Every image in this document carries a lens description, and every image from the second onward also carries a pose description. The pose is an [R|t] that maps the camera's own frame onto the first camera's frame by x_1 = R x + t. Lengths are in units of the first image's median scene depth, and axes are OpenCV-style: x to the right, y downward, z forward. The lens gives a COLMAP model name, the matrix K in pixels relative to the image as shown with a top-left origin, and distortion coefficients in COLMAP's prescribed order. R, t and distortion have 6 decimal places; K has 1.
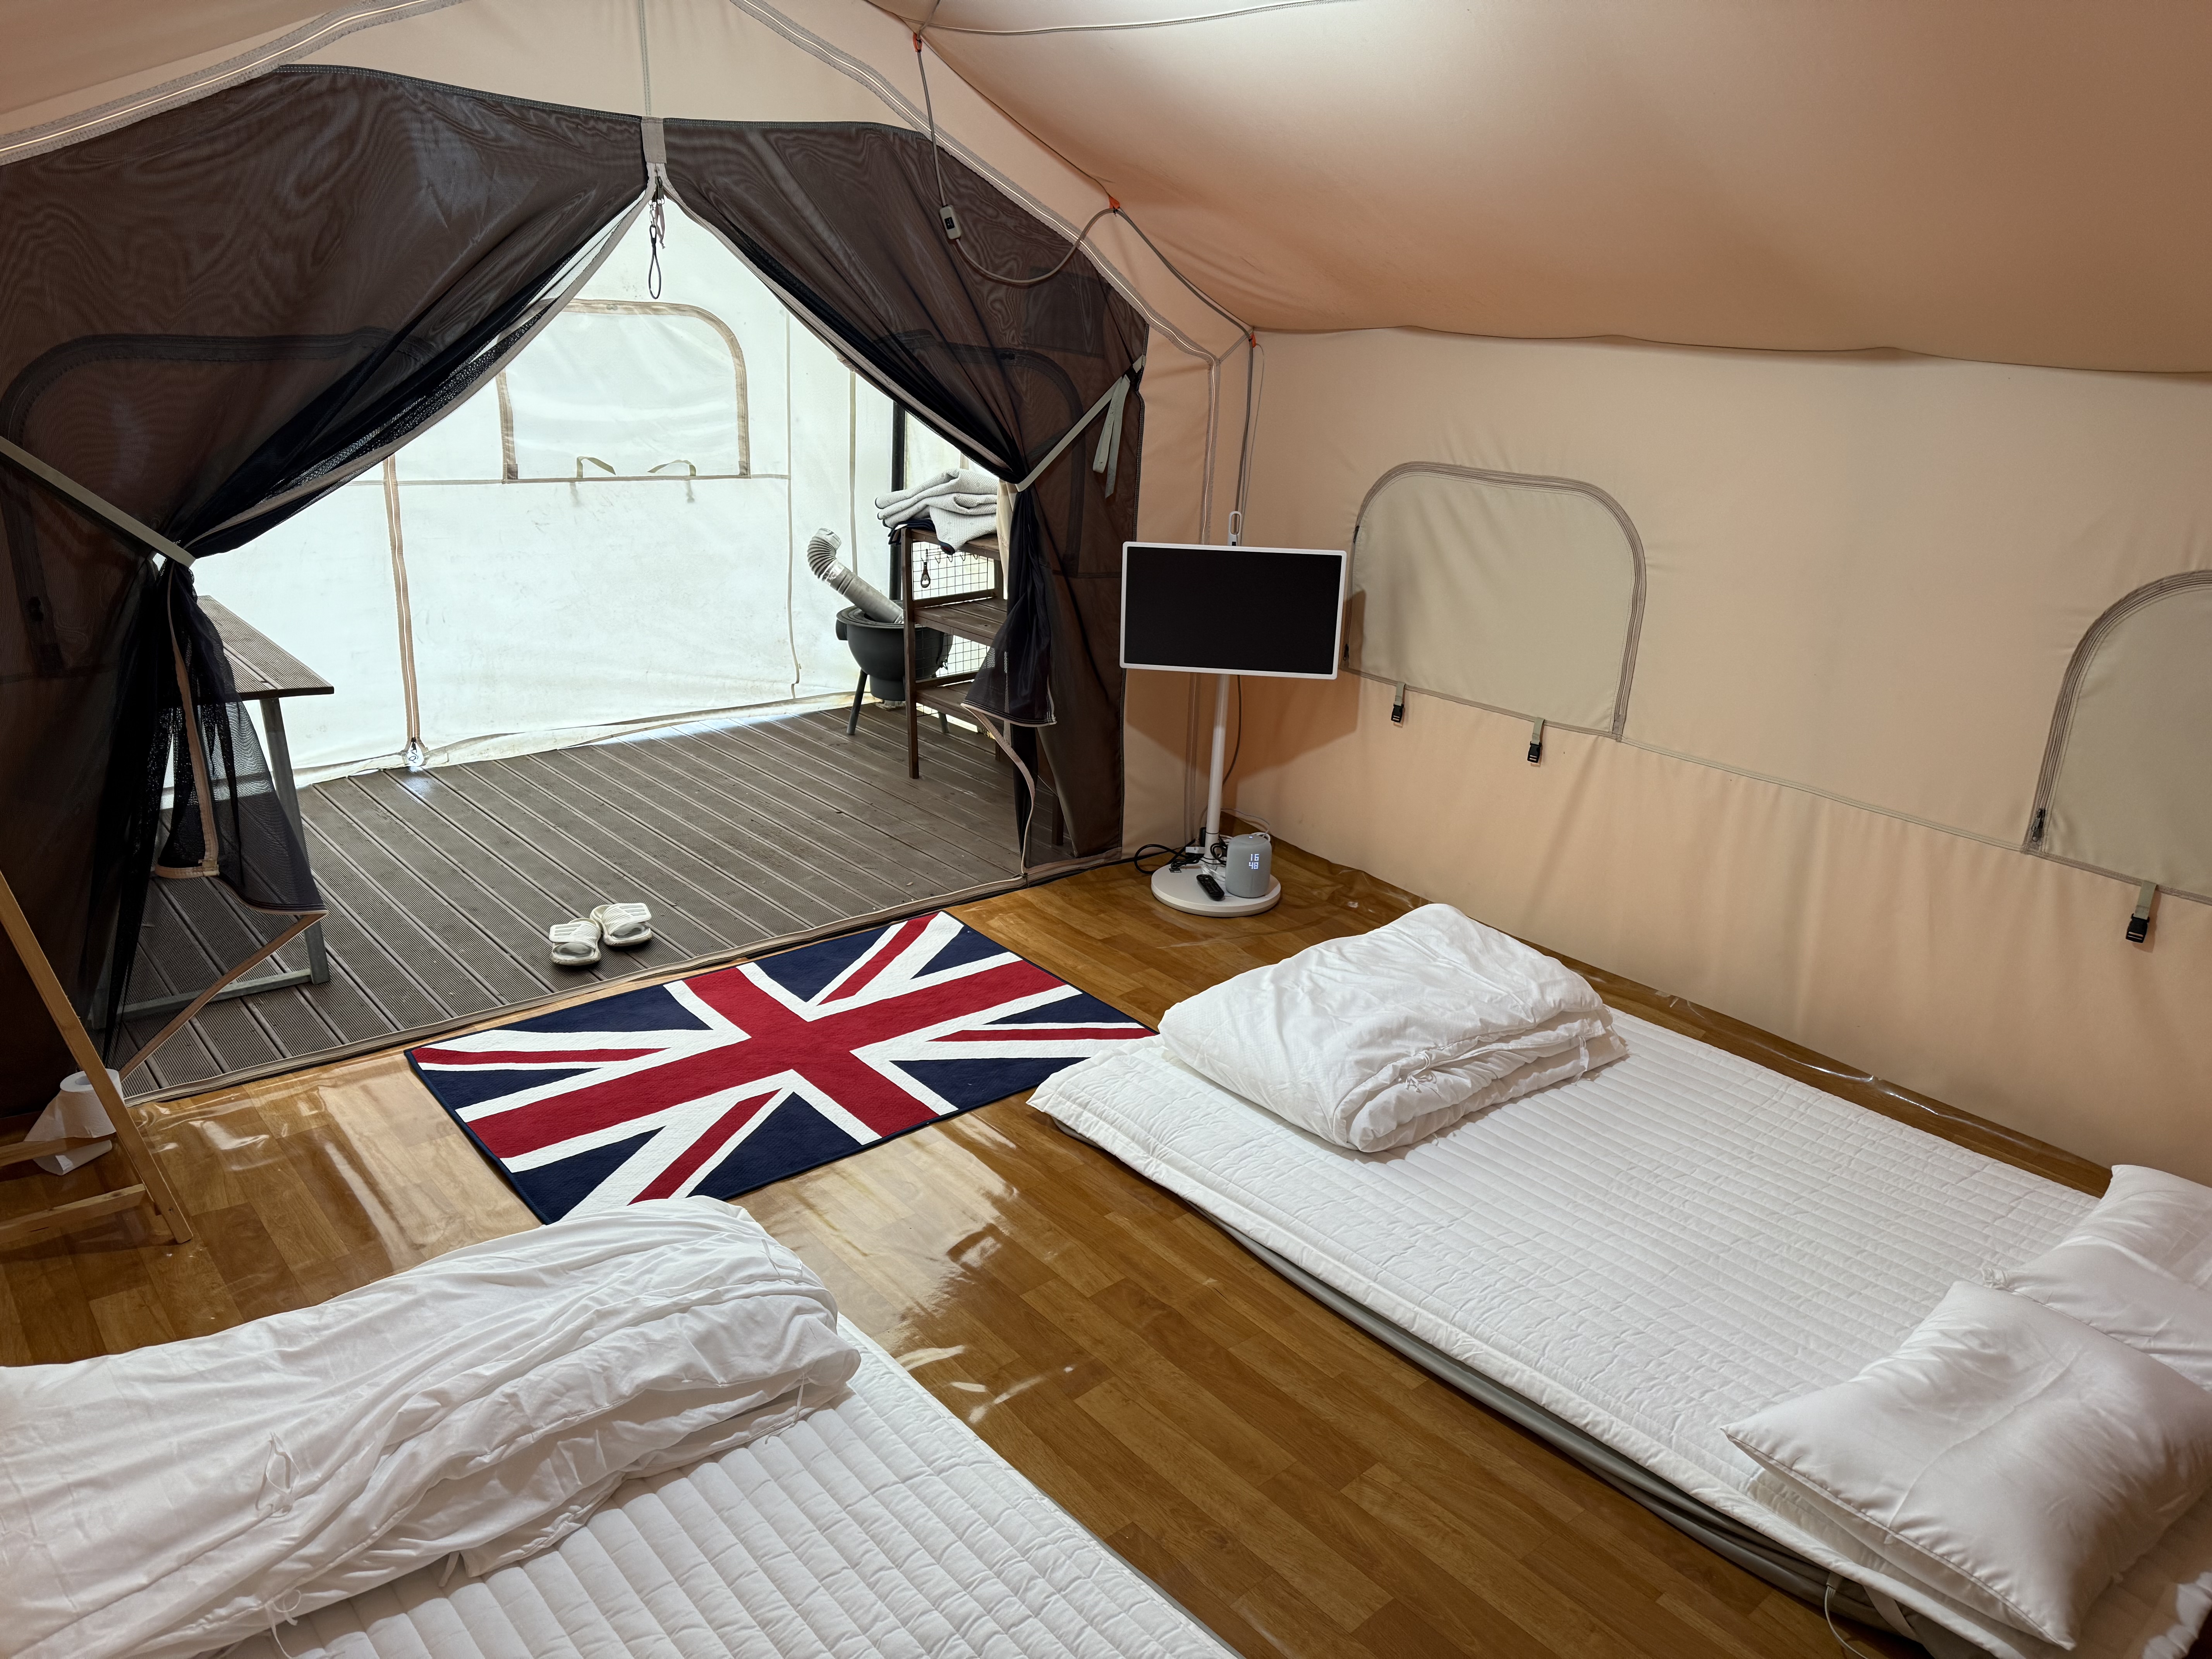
lens RADIAL K [[1569.7, 0, 1106.0], [0, 1569.7, 829.5], [0, 0, 1]] dist [0.094413, -0.101234]
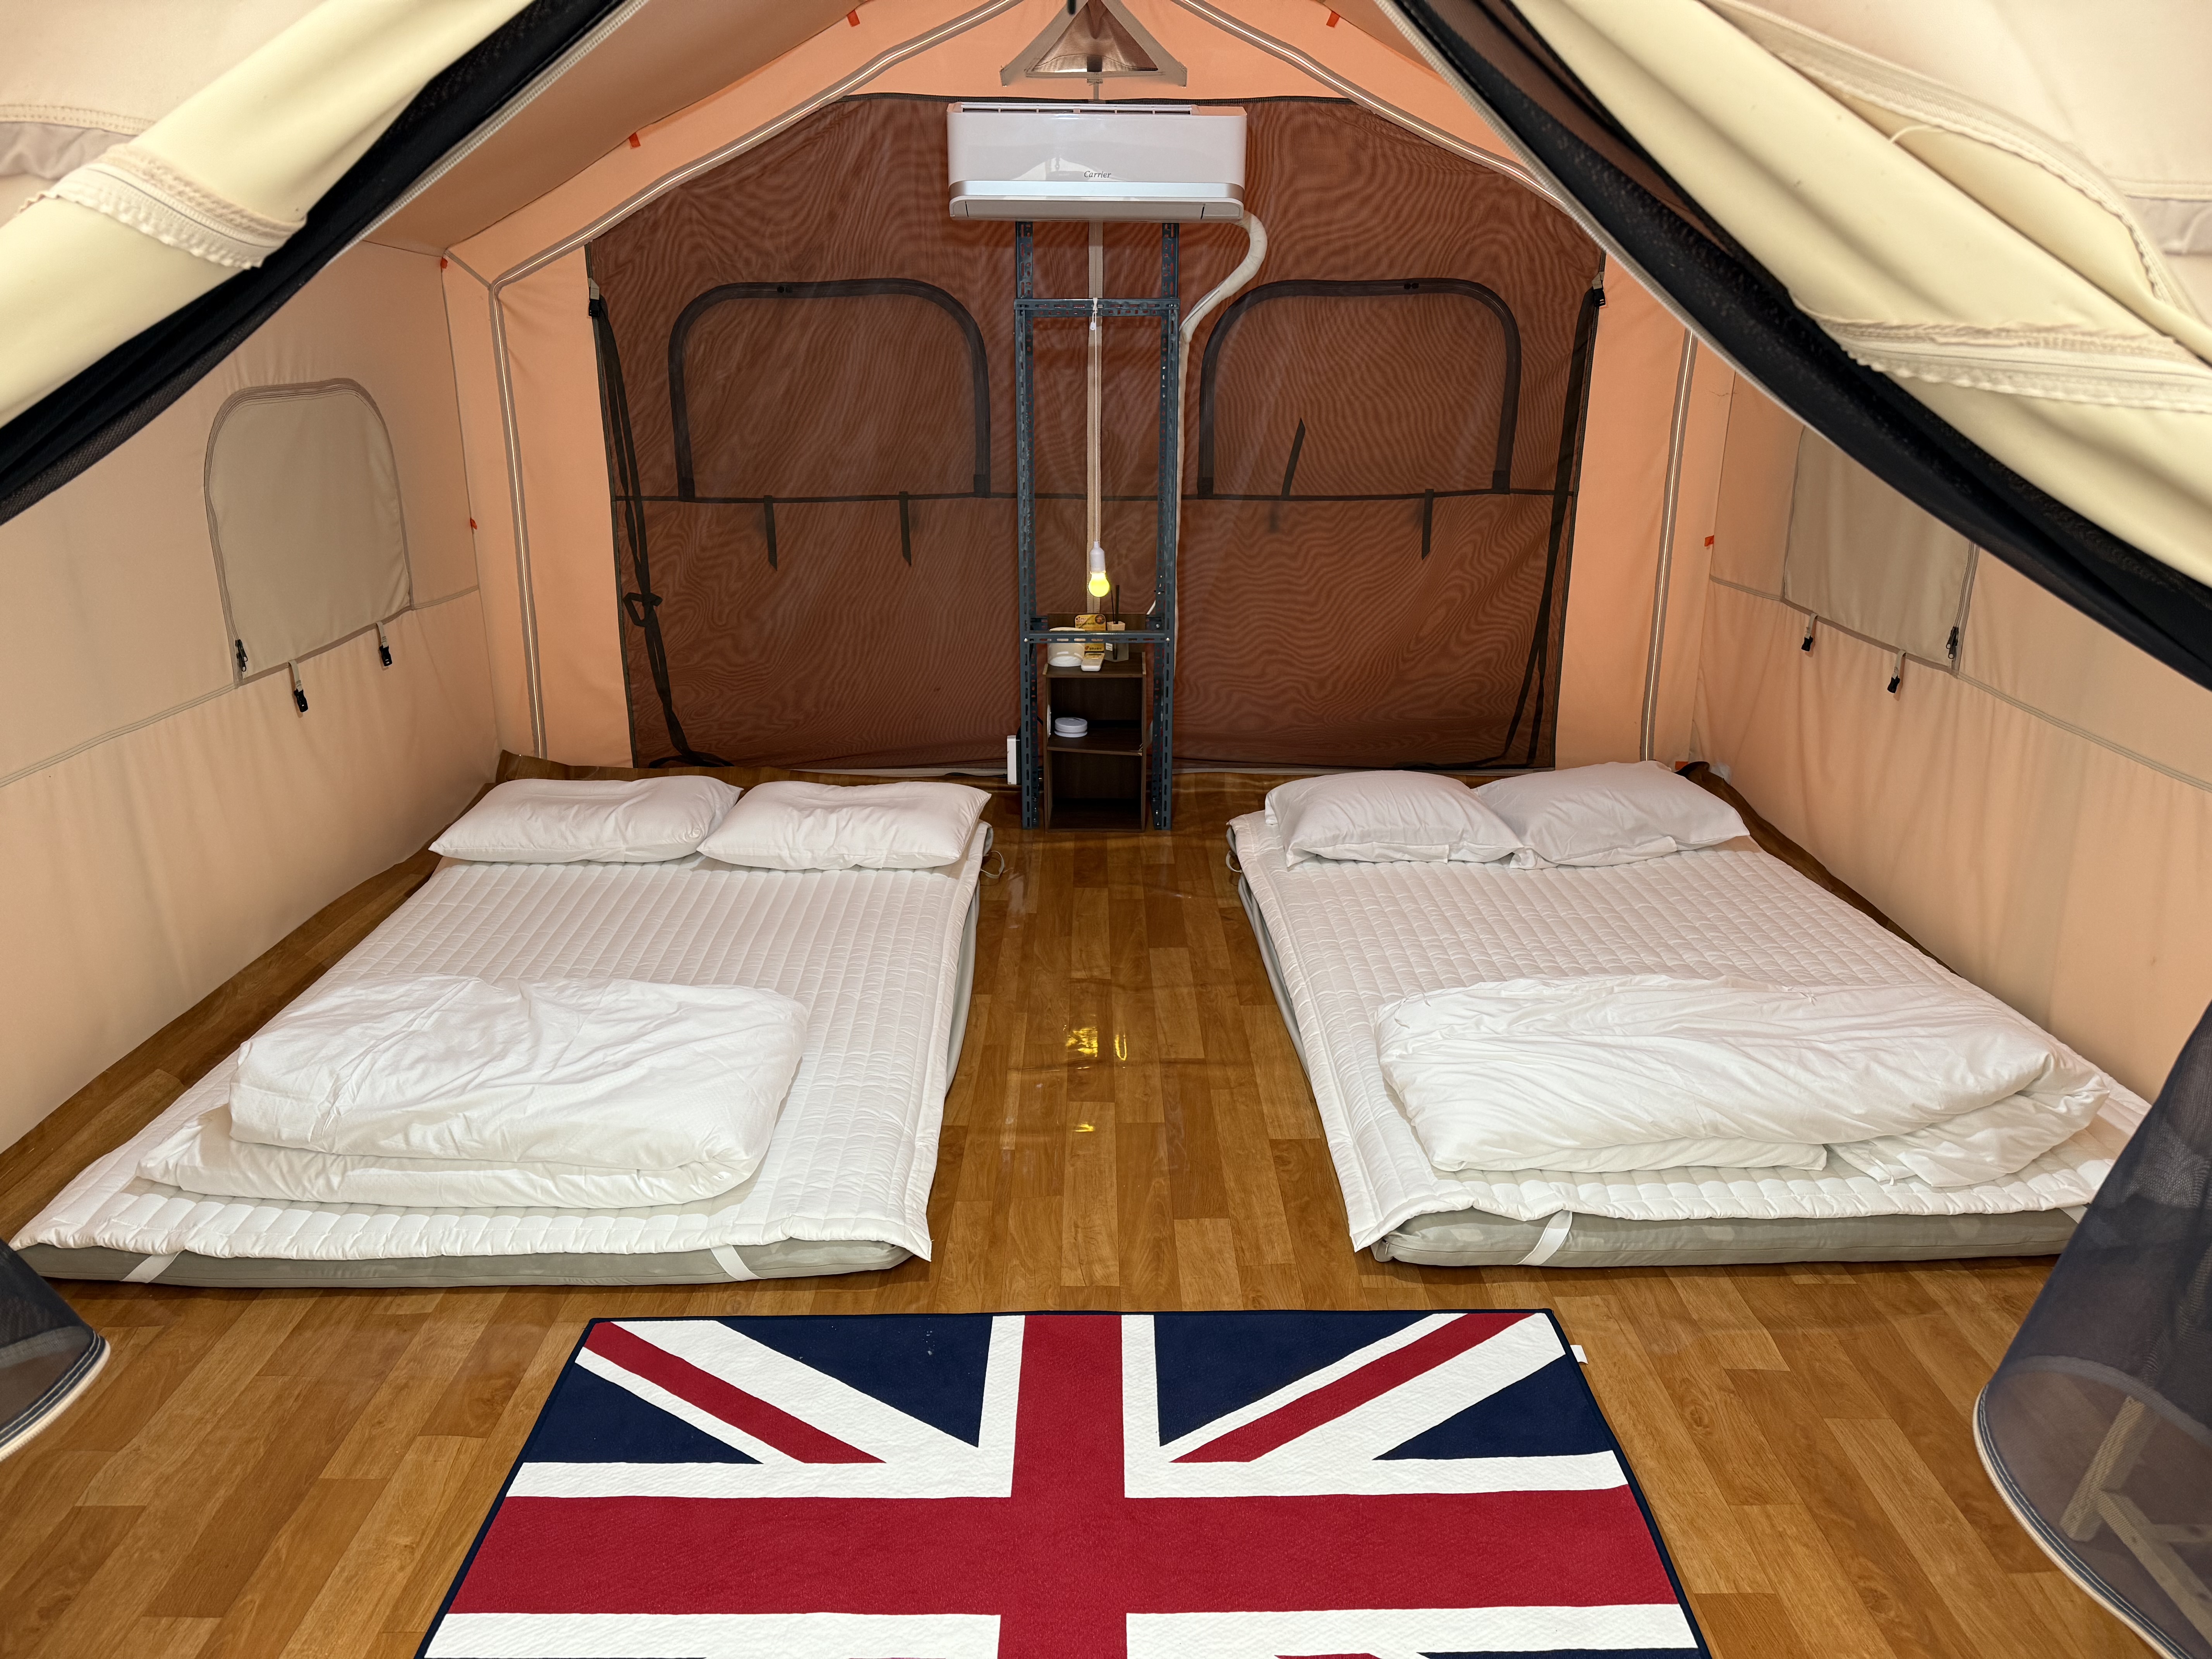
lens RADIAL K [[1569.7, 0, 1106.0], [0, 1569.7, 829.5], [0, 0, 1]] dist [0.094413, -0.101234]
pose [[-0.777526, -0.236171, 0.582818, -0.520465], [0.161166, 0.821007, 0.547698, -0.400241], [-0.607848, 0.519780, -0.600291, 1.351968]]
